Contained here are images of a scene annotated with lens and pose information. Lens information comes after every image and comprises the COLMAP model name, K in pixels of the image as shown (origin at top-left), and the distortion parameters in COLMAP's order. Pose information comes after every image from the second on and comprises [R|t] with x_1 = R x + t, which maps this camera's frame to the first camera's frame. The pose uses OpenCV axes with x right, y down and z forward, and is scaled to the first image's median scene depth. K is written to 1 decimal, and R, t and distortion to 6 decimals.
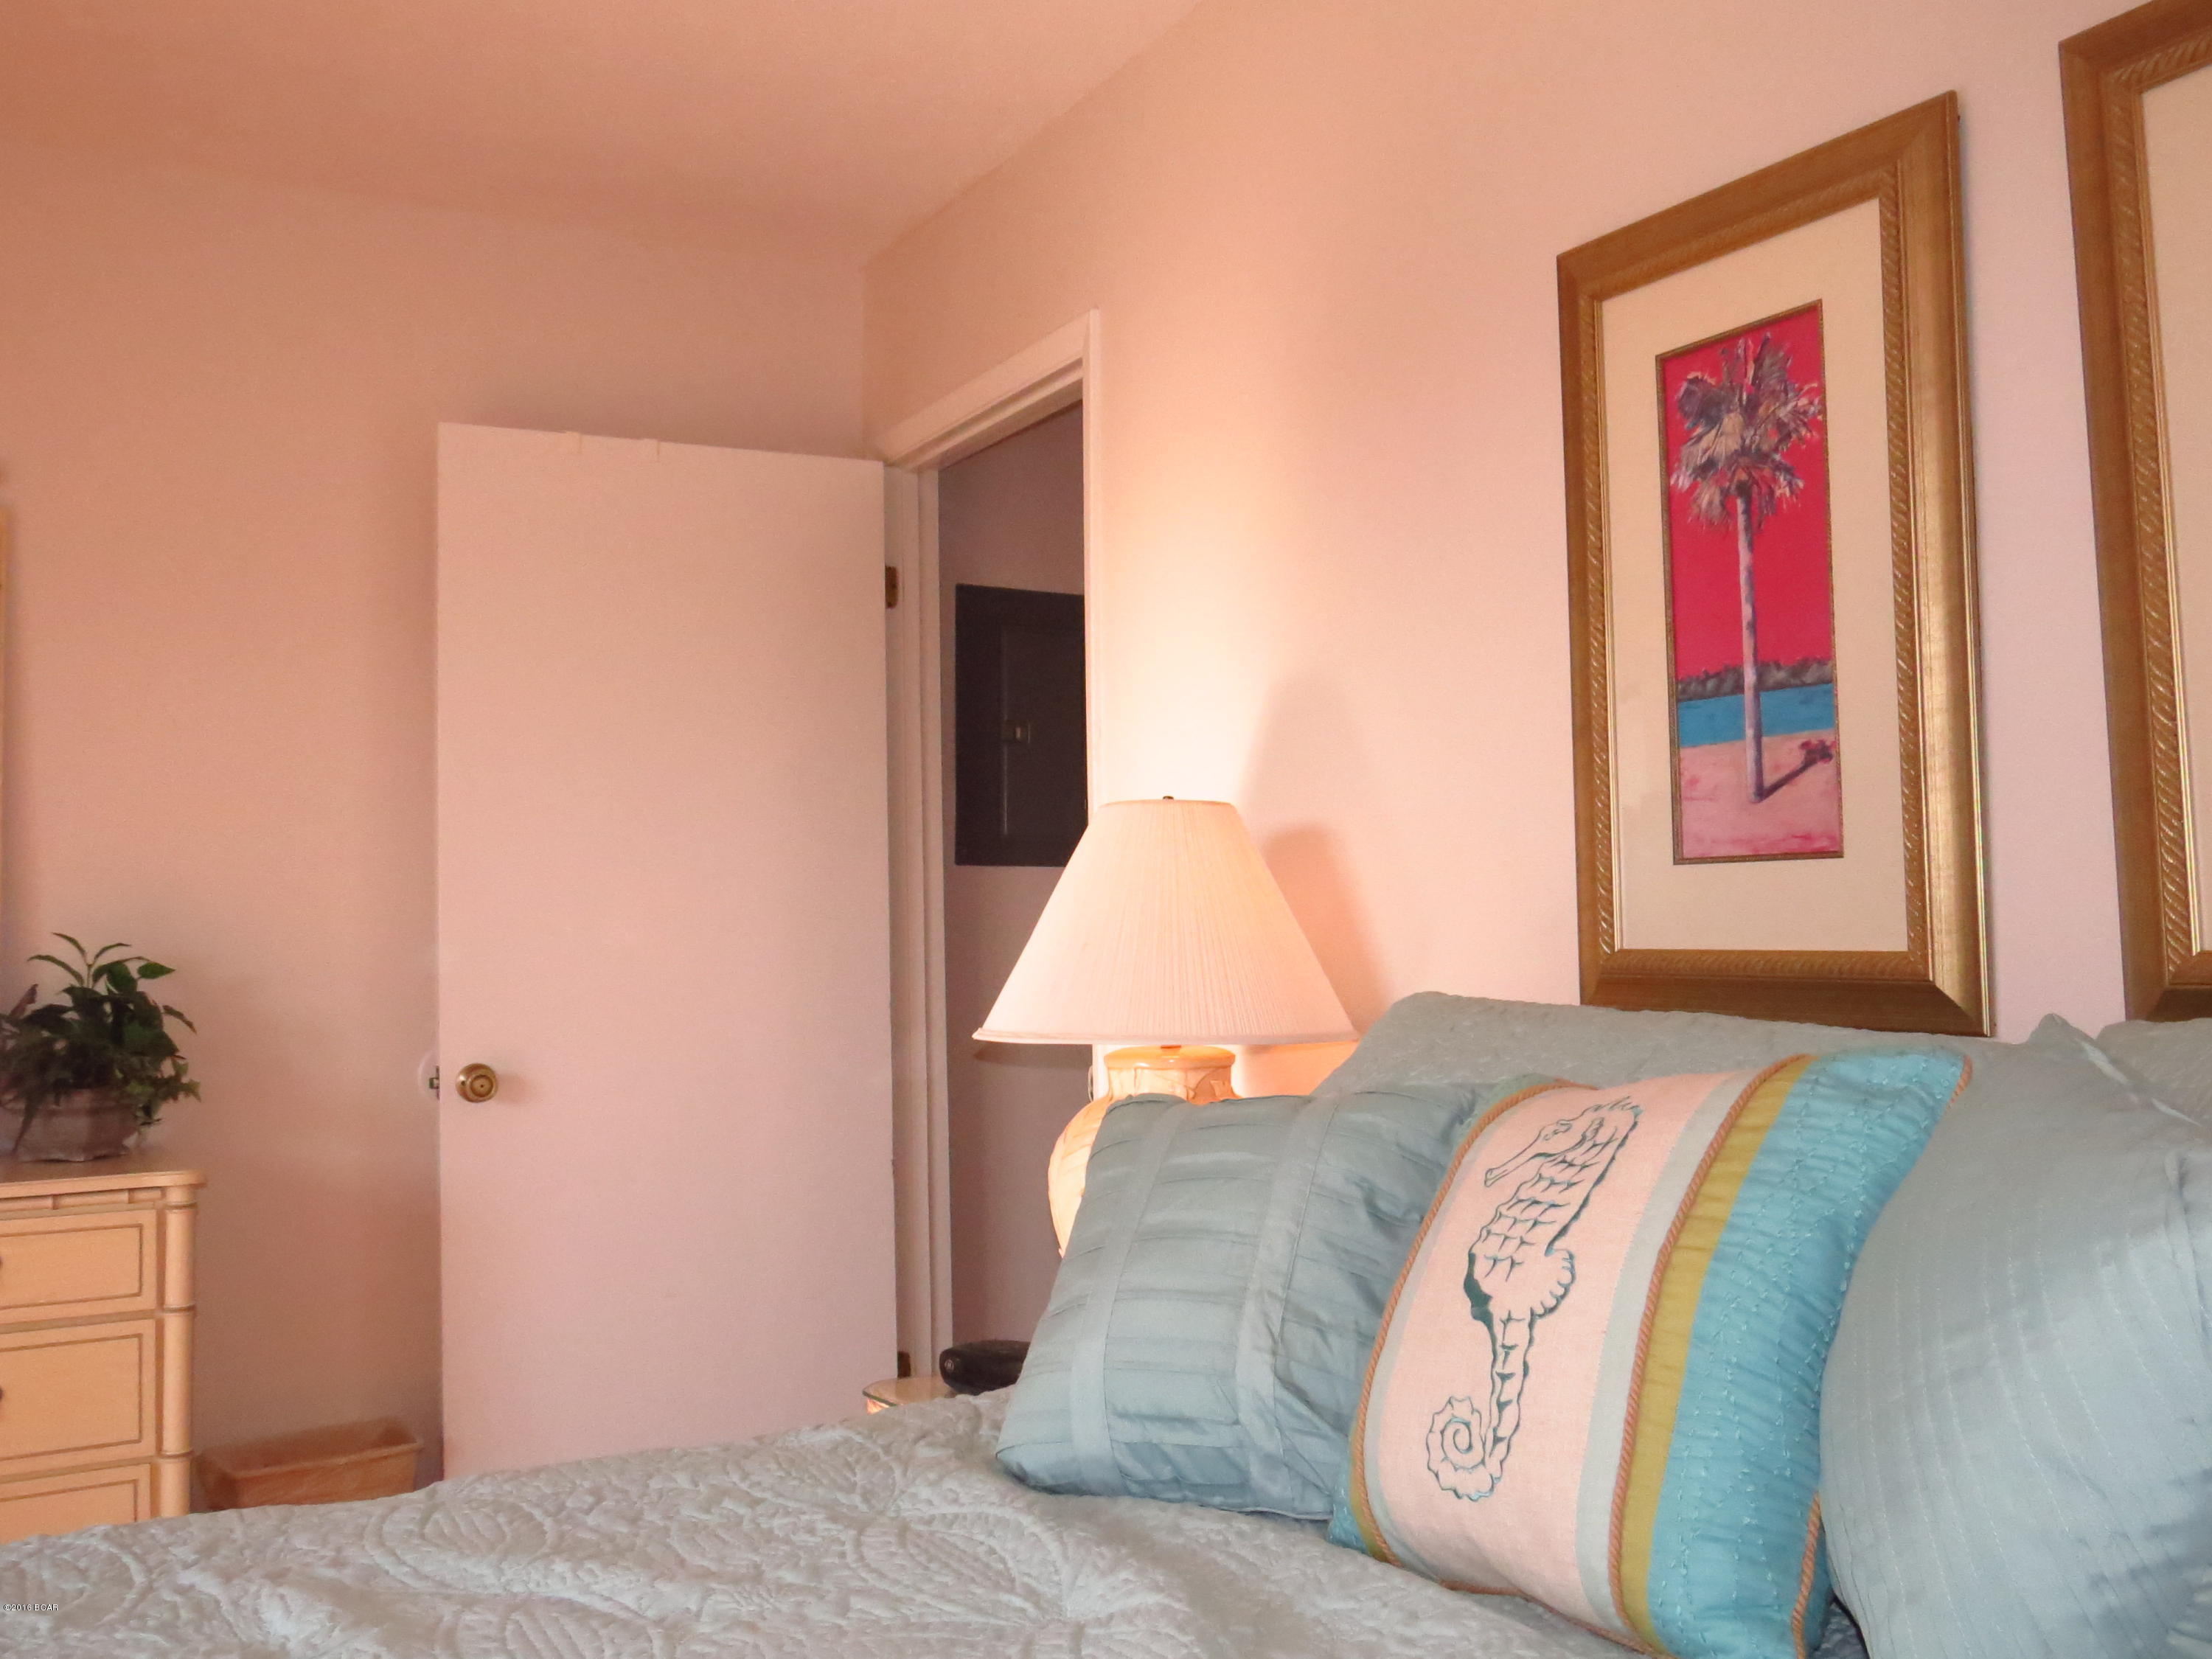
lens RADIAL K [[2009.0, 0, 1106.2], [0, 2009.0, 824.6], [0, 0, 1]] dist [-0.019749, 0.000000]
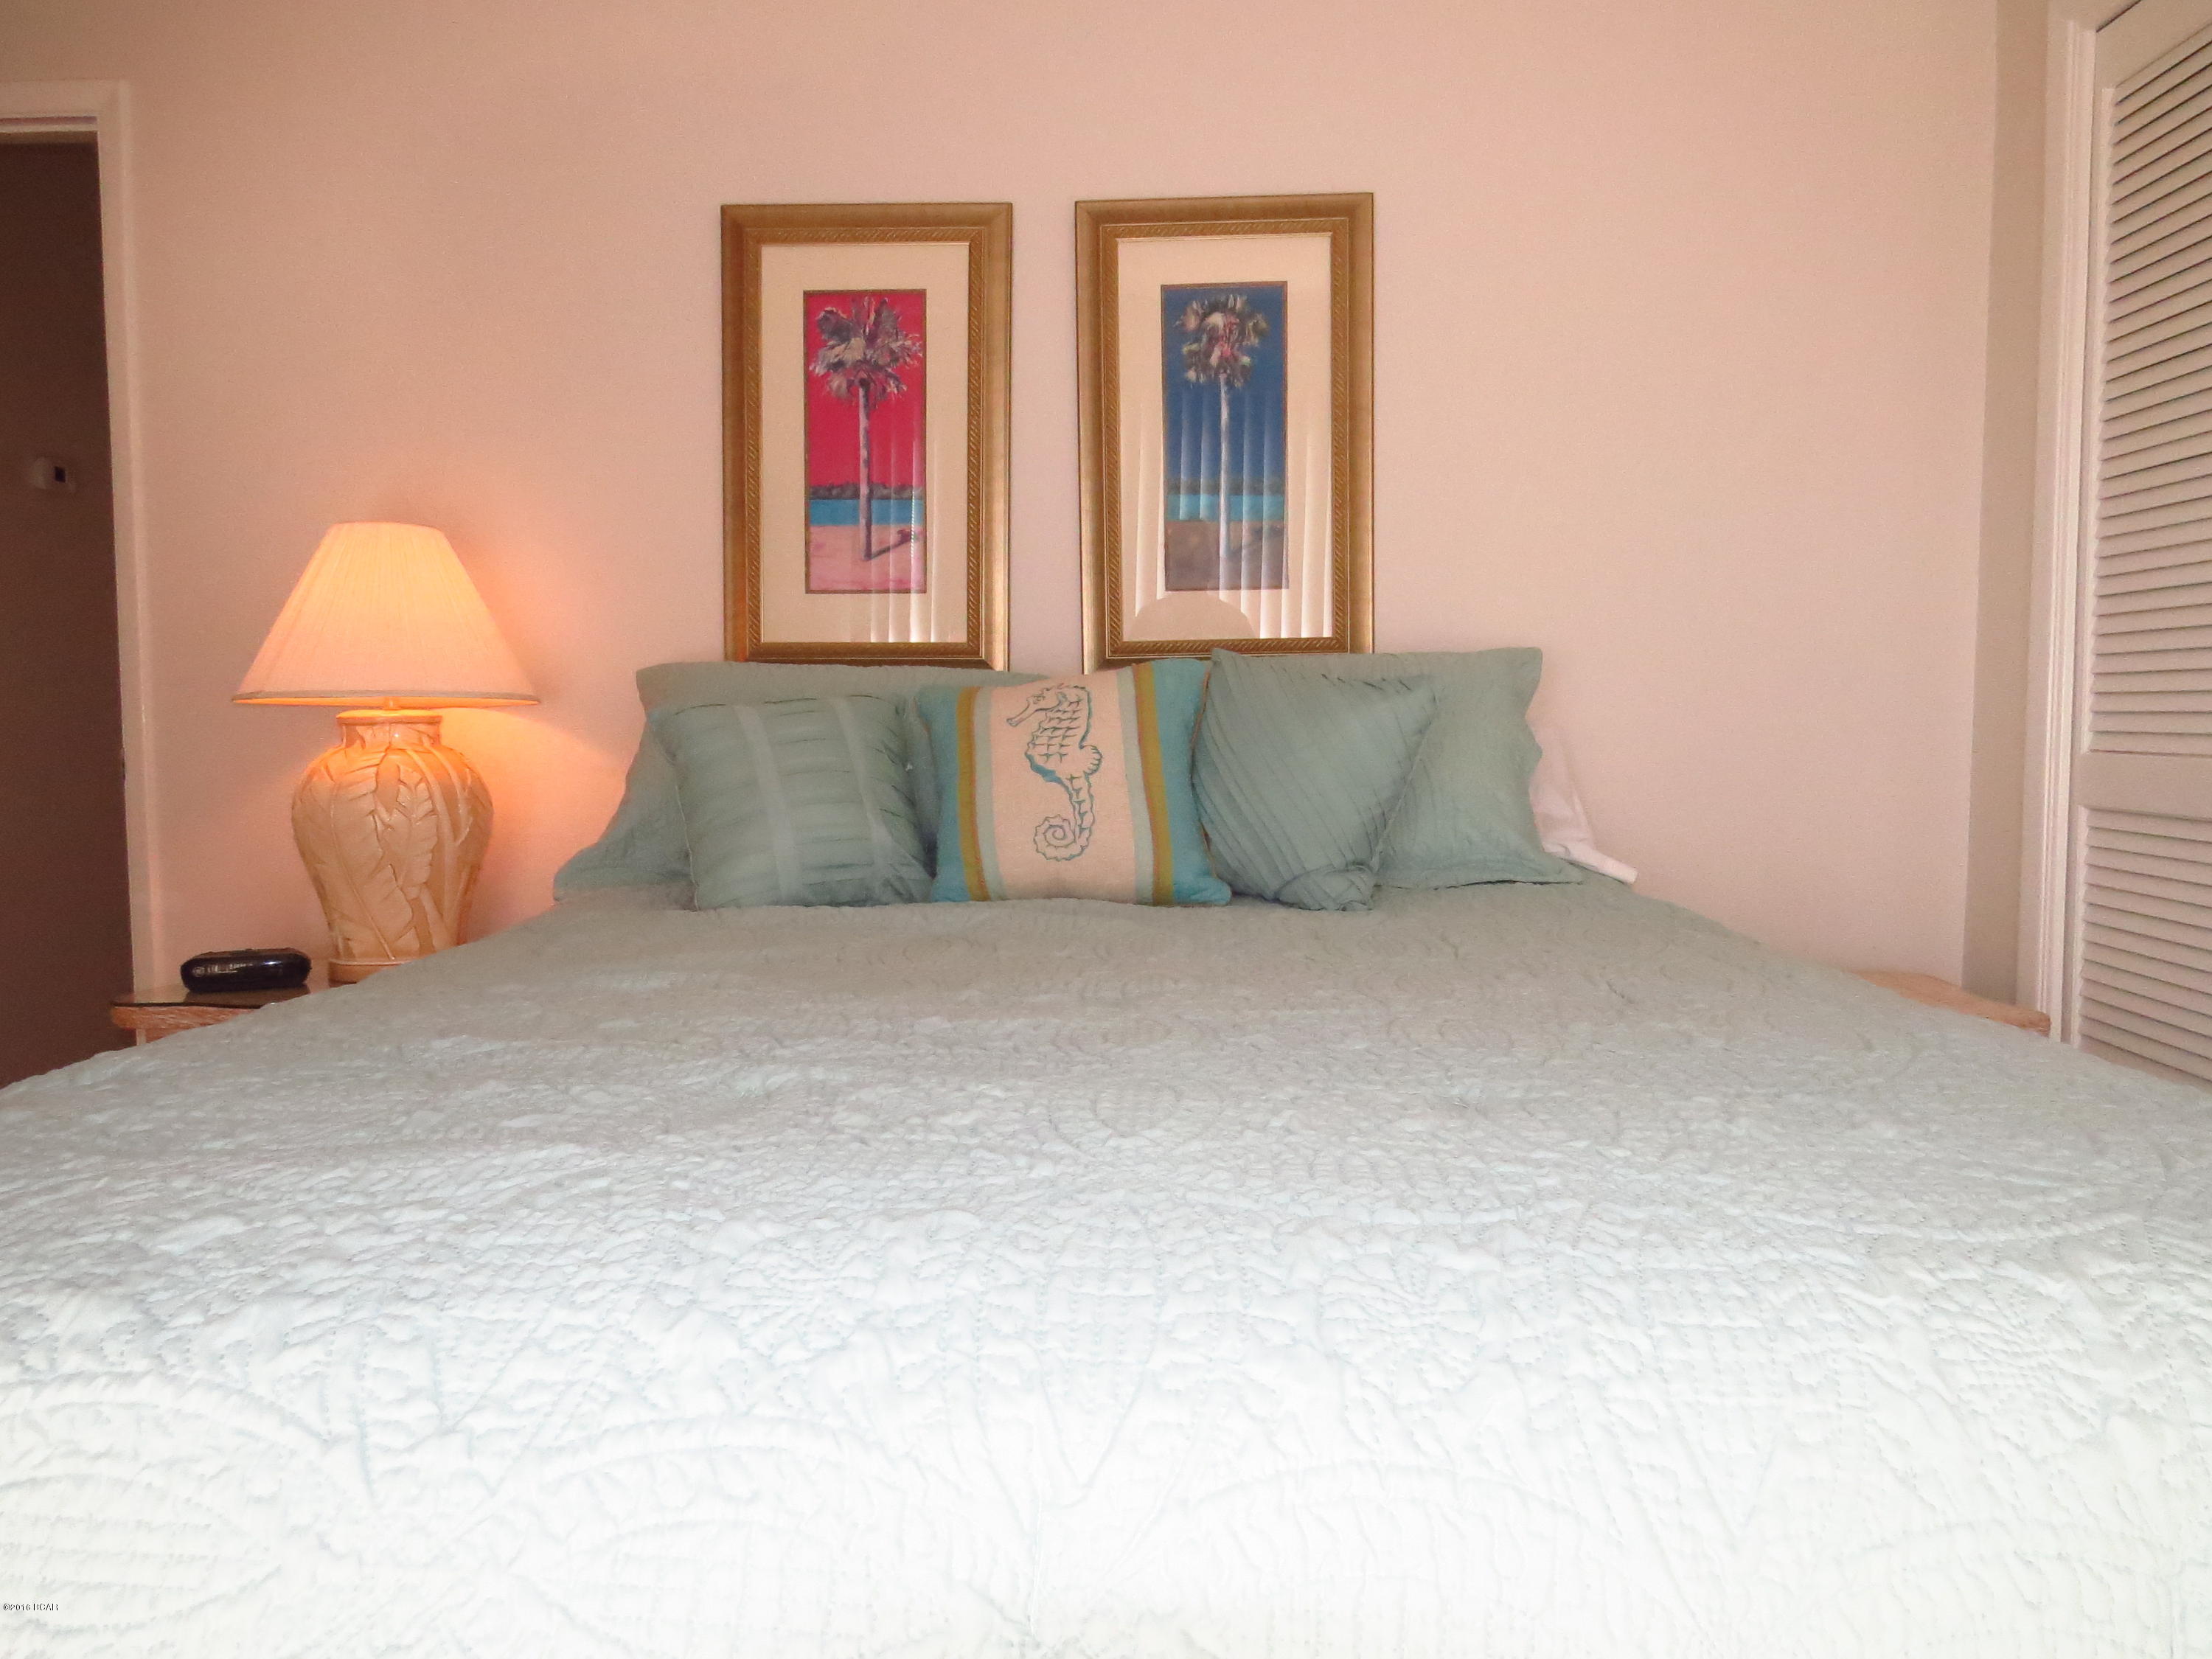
lens RADIAL K [[1576.7, 0, 1104.3], [0, 1576.7, 826.6], [0, 0, 1]] dist [-0.009938, -0.001638]
pose [[0.526916, -0.039541, 0.848997, -0.778061], [-0.051148, 0.995631, 0.078114, 0.105422], [-0.848377, -0.084584, 0.522592, 0.053058]]
